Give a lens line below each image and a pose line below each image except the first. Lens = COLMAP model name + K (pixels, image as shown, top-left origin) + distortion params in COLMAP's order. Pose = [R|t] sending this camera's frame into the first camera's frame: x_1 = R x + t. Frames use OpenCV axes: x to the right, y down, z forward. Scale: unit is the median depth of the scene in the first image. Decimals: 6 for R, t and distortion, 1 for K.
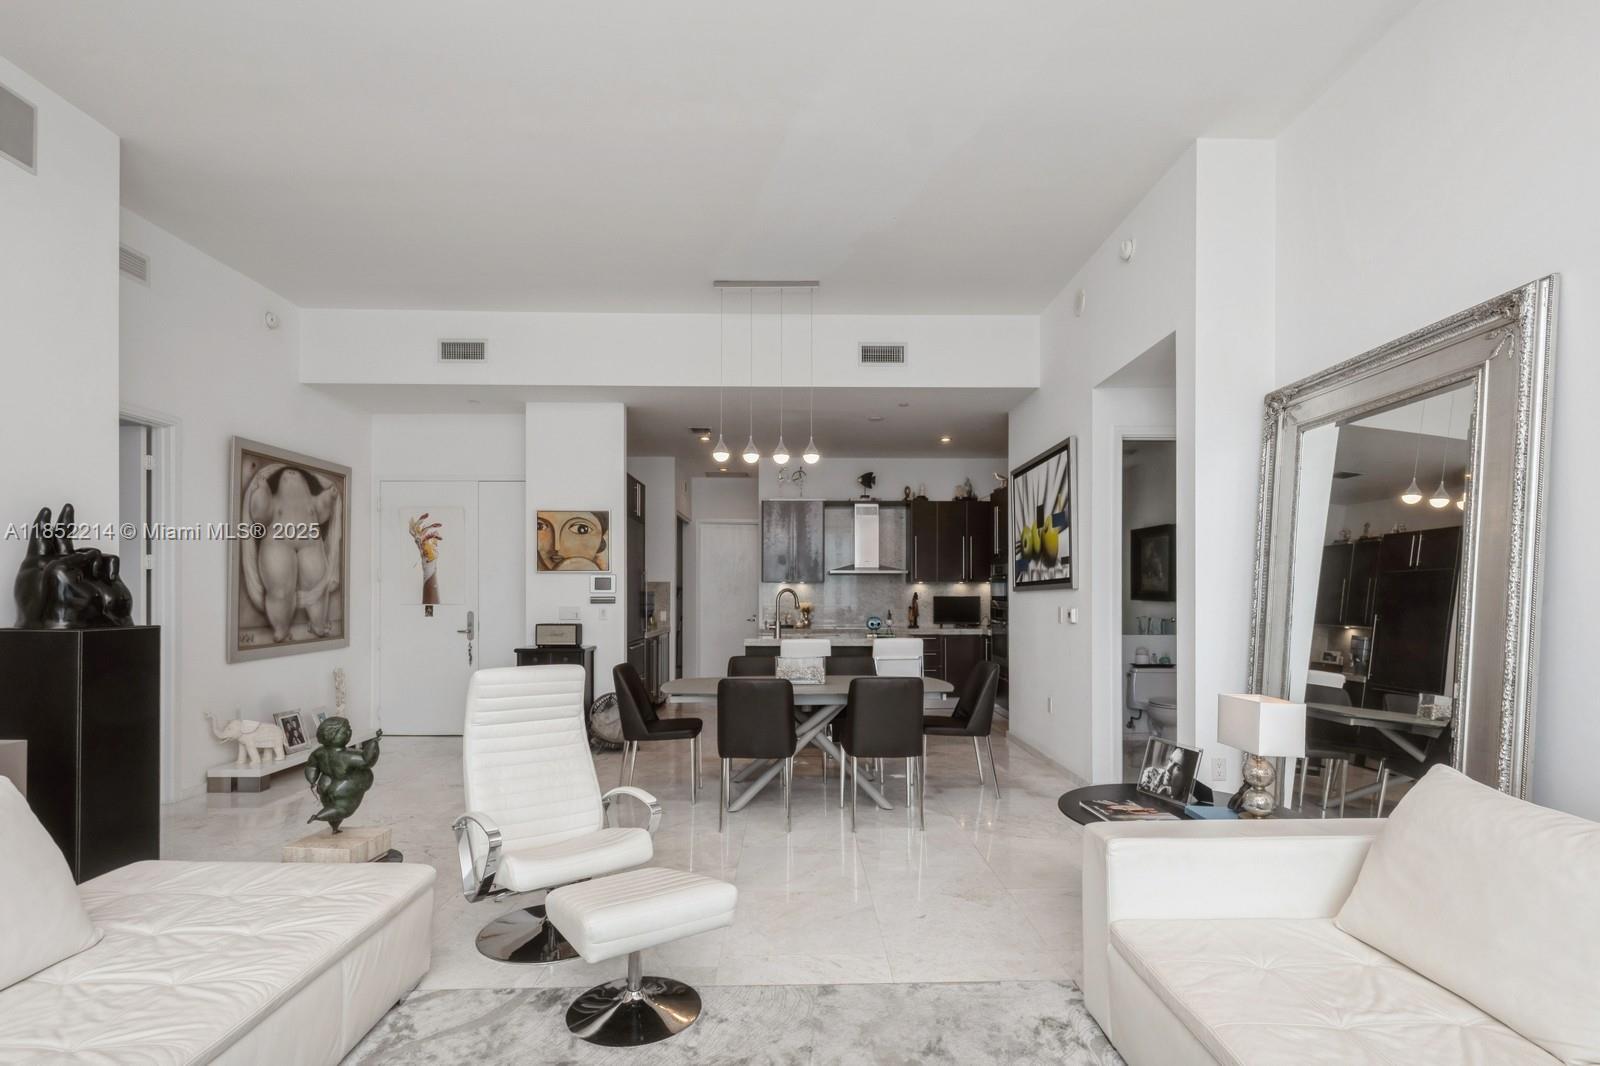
lens RADIAL K [[769.1, 0, 796.5], [0, 769.1, 598.5], [0, 0, 1]] dist [-0.003358, 0.001123]
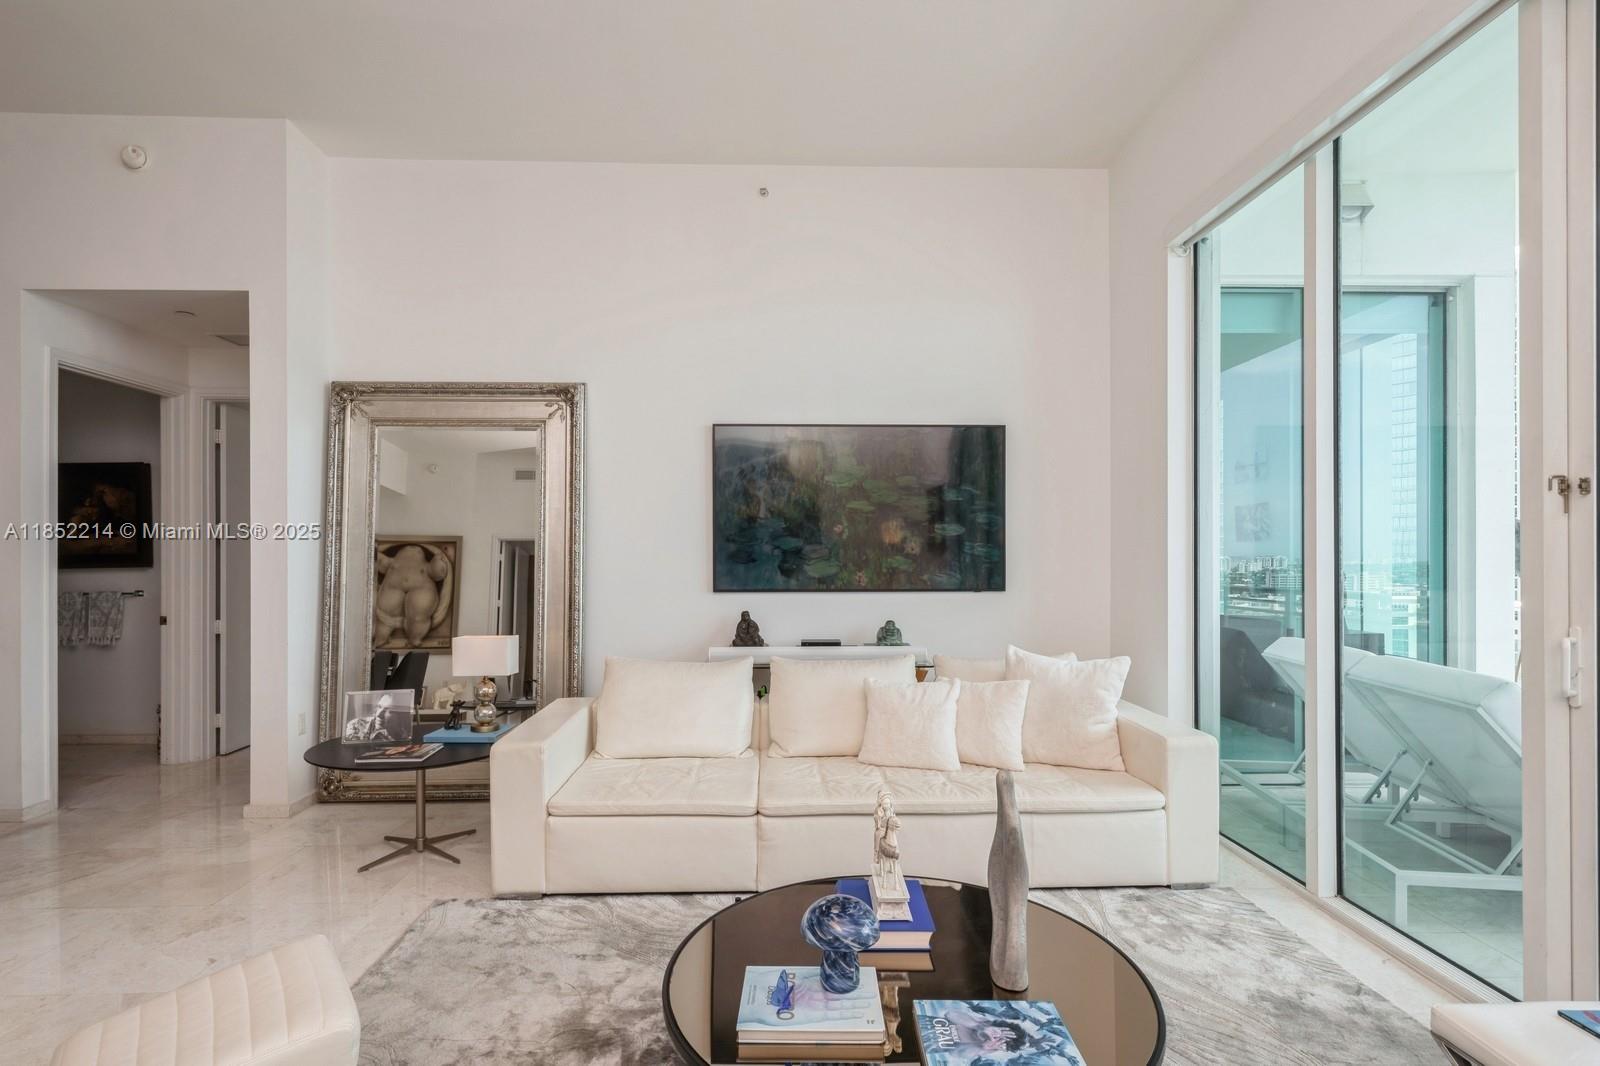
lens RADIAL K [[796.3, 0, 801.8], [0, 796.3, 563.1], [0, 0, 1]] dist [0.007057, 0.001338]
pose [[-0.021947, -0.003756, 0.999752, -0.343202], [0.005348, 0.999978, 0.003874, -0.000690], [-0.999745, 0.005432, -0.021926, 0.200087]]
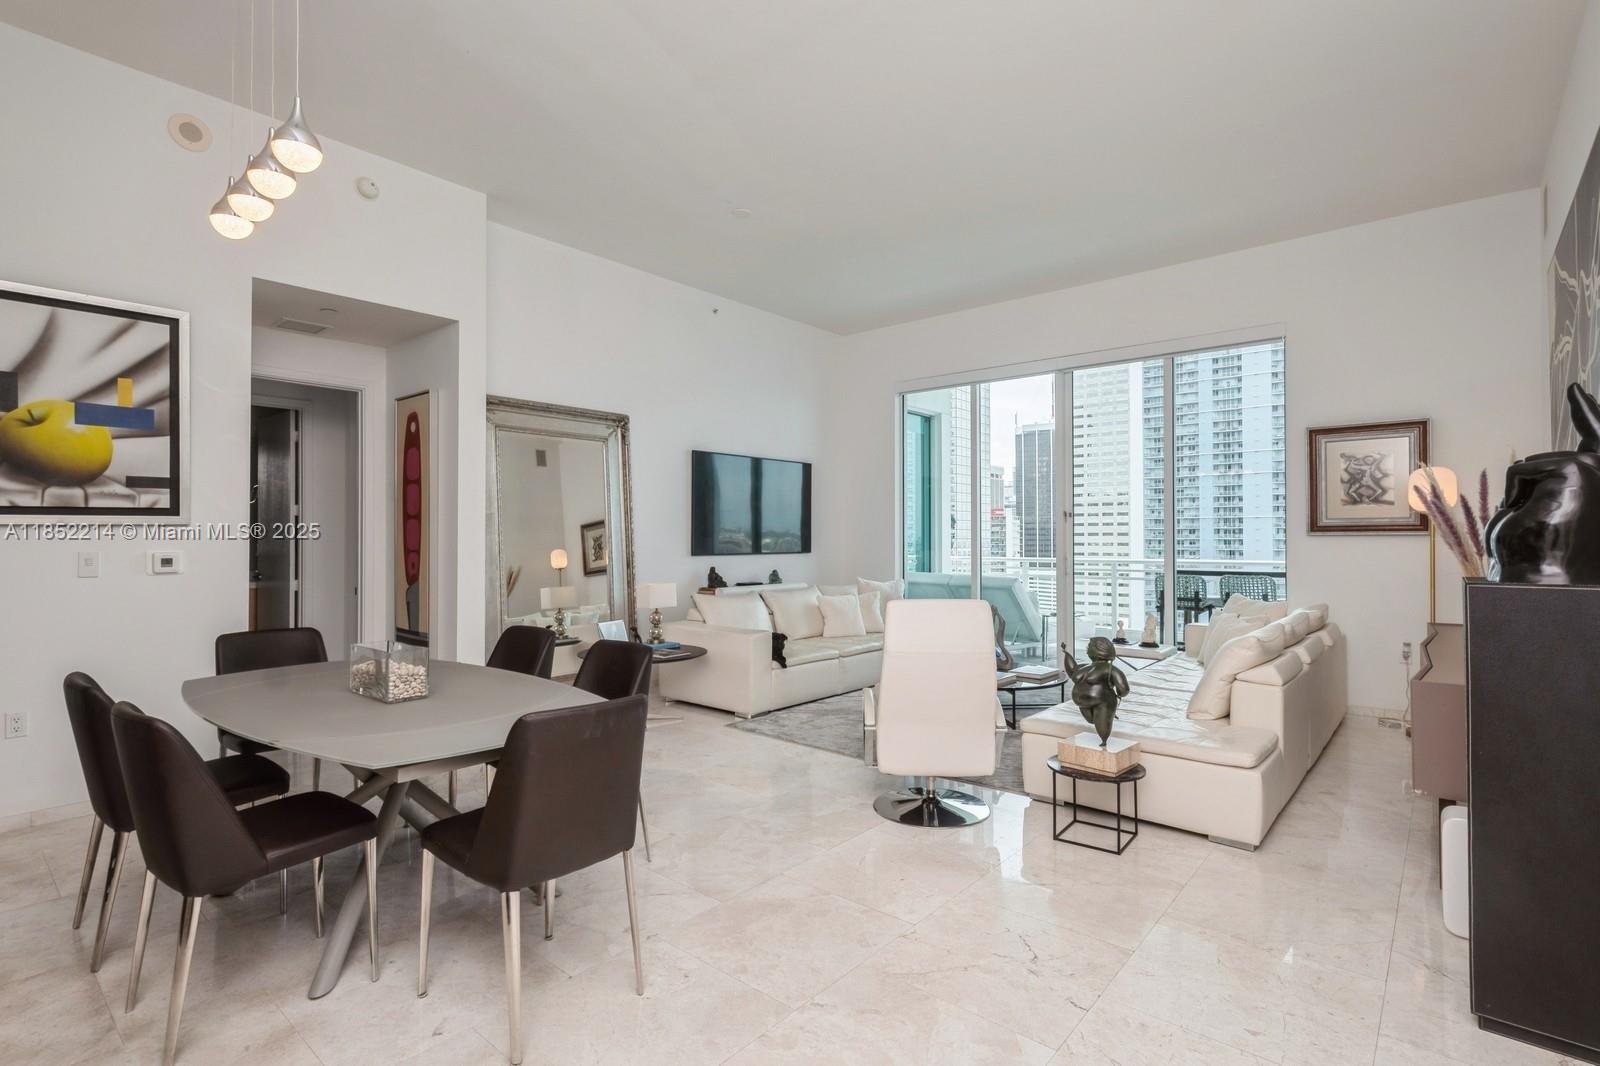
lens RADIAL K [[769.1, 0, 785.4], [0, 769.1, 532.8], [0, 0, 1]] dist [-0.003358, 0.001123]
pose [[-0.747045, 0.004299, 0.664759, -0.454286], [0.002940, 0.999991, -0.003164, -0.001013], [-0.664767, -0.000409, -0.747051, 0.992505]]
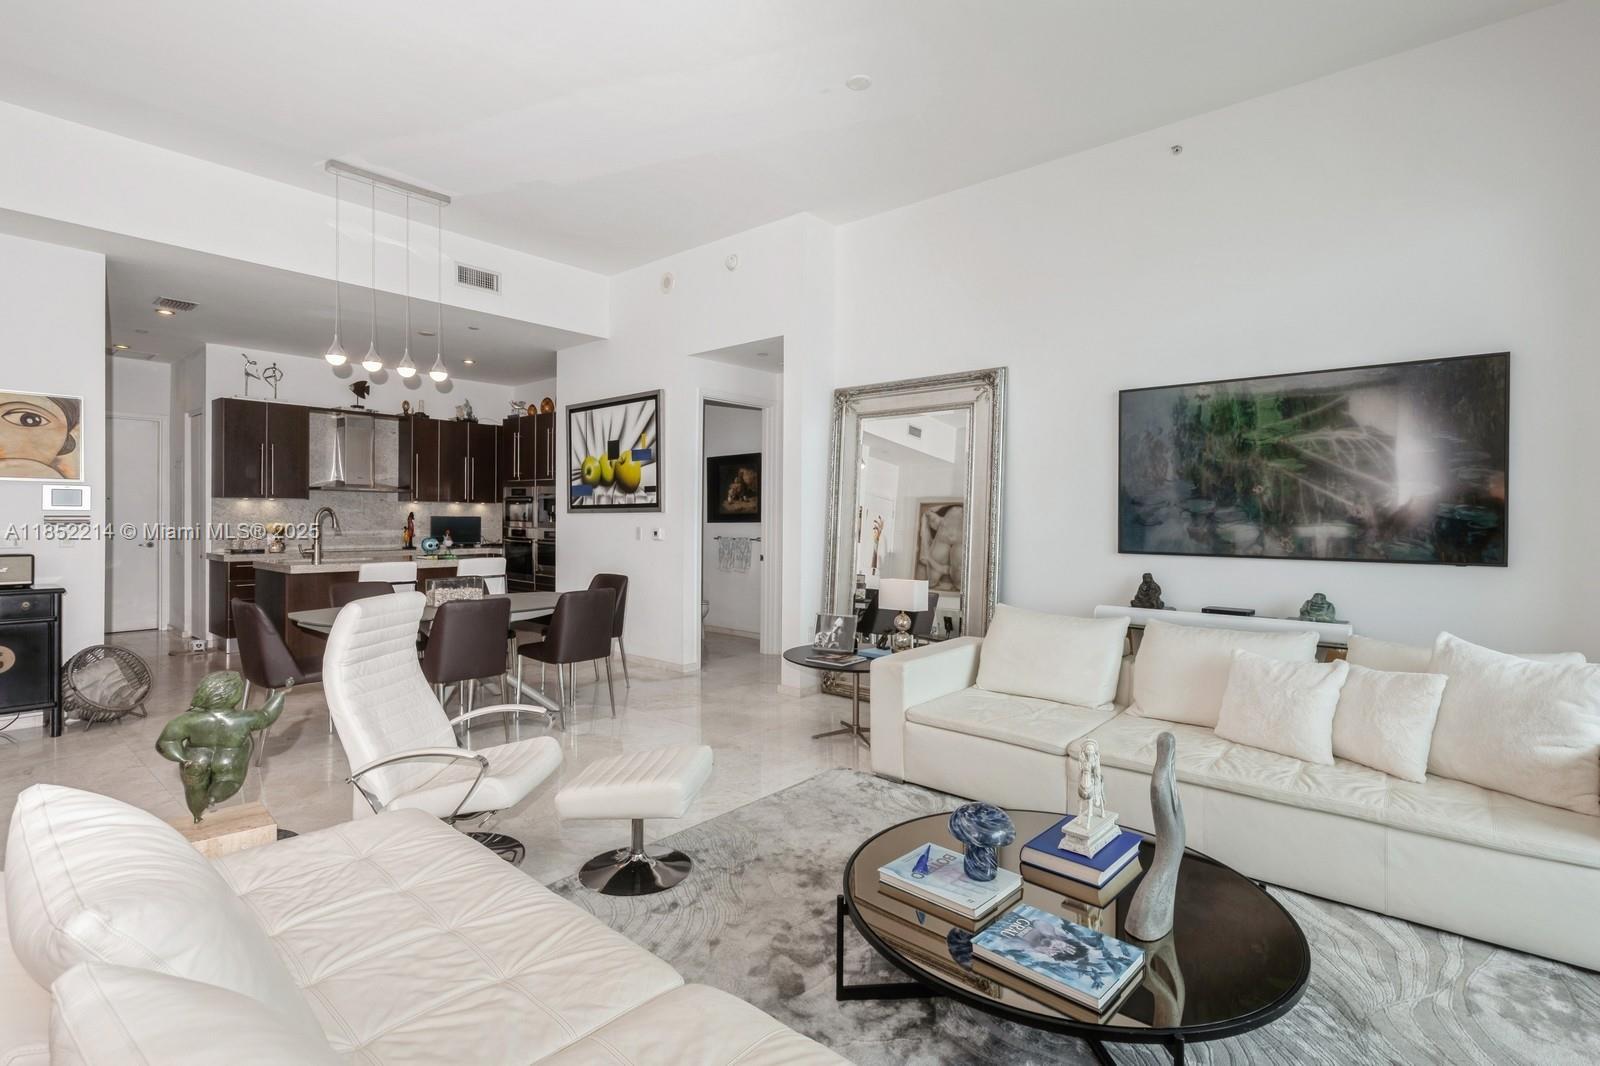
lens RADIAL K [[769.1, 0, 785.6], [0, 769.1, 524.3], [0, 0, 1]] dist [-0.003358, 0.001123]
pose [[0.672076, -0.002174, 0.740479, -0.361839], [-0.004643, 0.999964, 0.007150, -0.002665], [-0.740468, -0.008243, 0.672041, 0.014463]]
